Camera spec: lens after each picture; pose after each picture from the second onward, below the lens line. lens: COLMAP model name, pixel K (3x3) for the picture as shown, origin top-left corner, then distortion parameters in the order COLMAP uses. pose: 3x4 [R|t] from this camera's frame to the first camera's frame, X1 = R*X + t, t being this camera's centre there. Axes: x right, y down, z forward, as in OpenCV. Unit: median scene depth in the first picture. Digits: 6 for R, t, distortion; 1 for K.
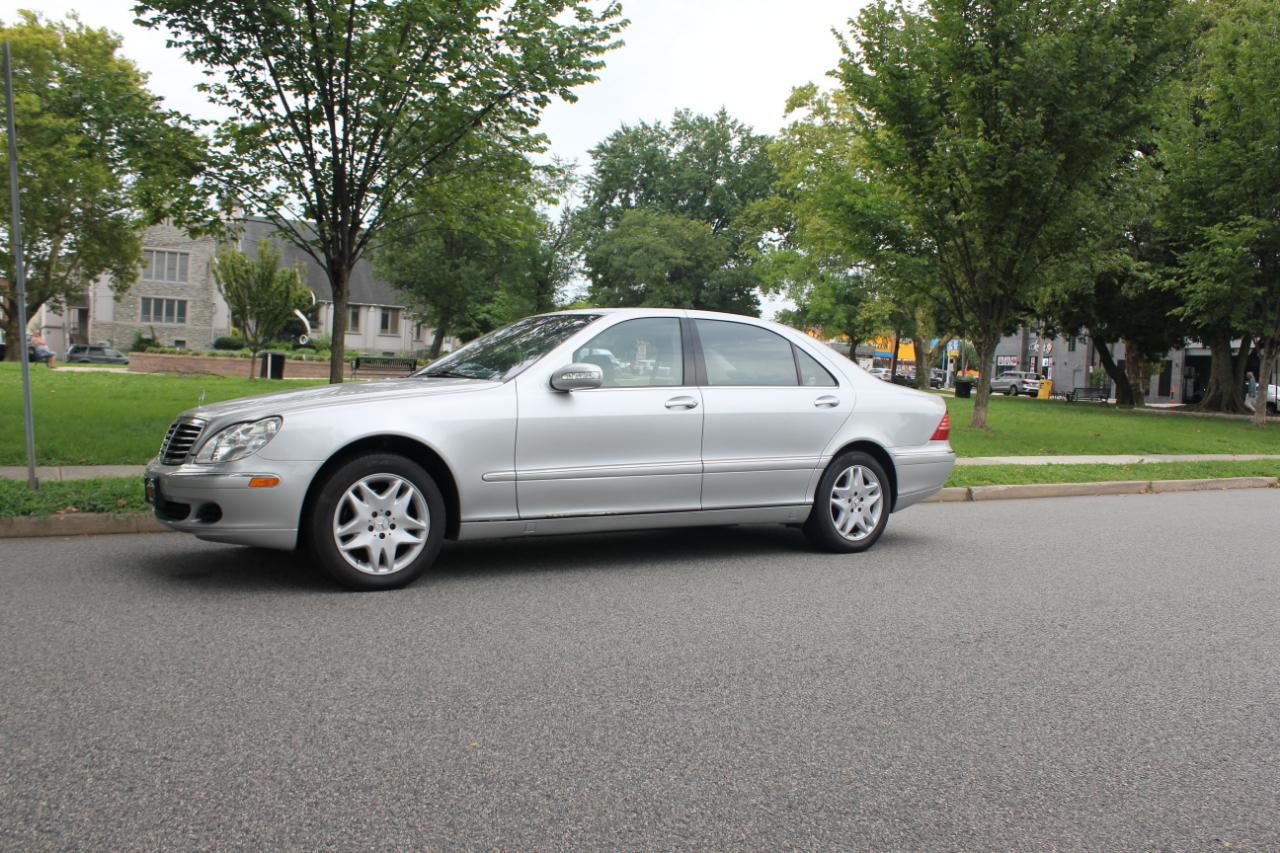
lens RADIAL K [[1084.3, 0, 640.0], [0, 1084.3, 426.5], [0, 0, 1]] dist [-0.170798, 0.159770]
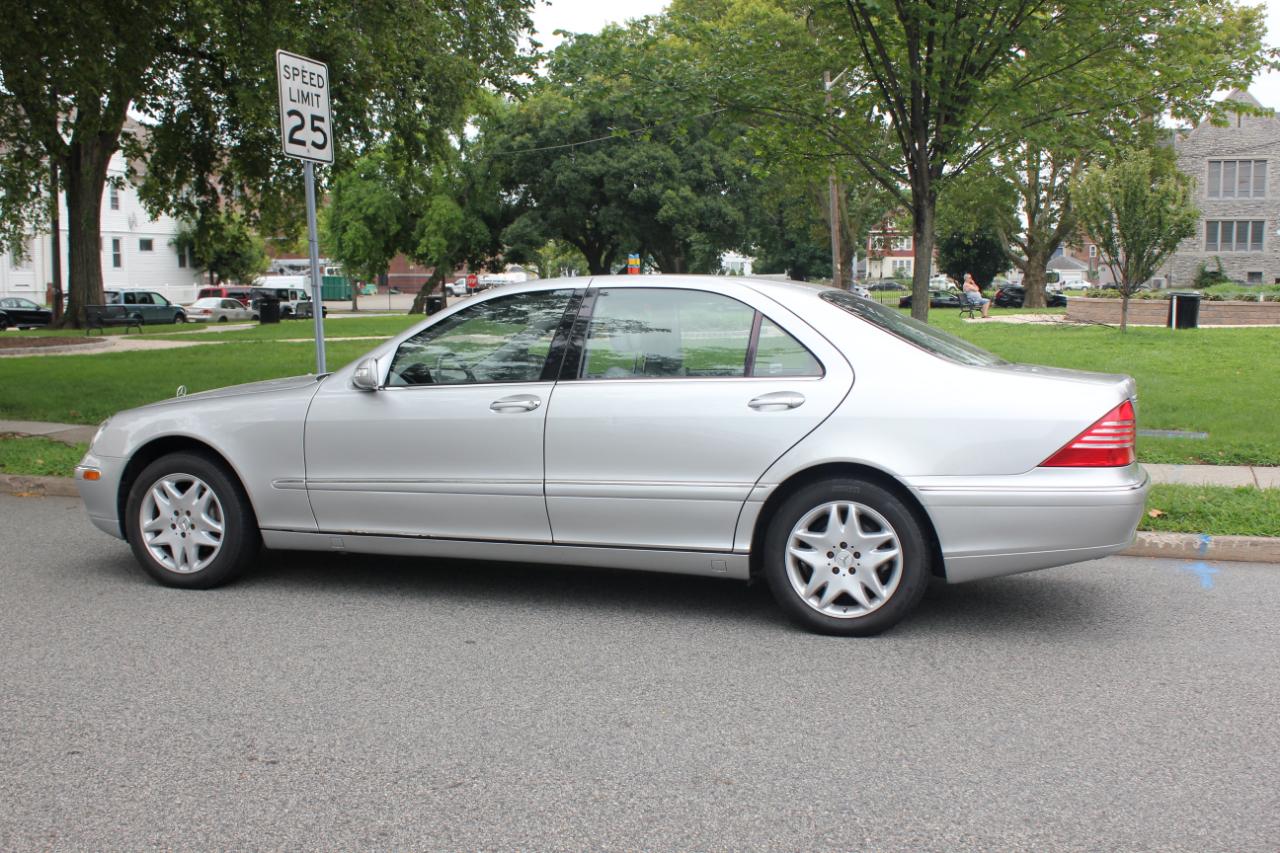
lens RADIAL K [[1347.5, 0, 640.0], [0, 1347.5, 426.5], [0, 0, 1]] dist [-0.127460, 0.151808]
pose [[0.631971, 0.034491, -0.774225, 0.258612], [-0.006782, 0.999217, 0.038978, -0.013337], [0.774963, -0.019382, 0.631710, 0.142046]]
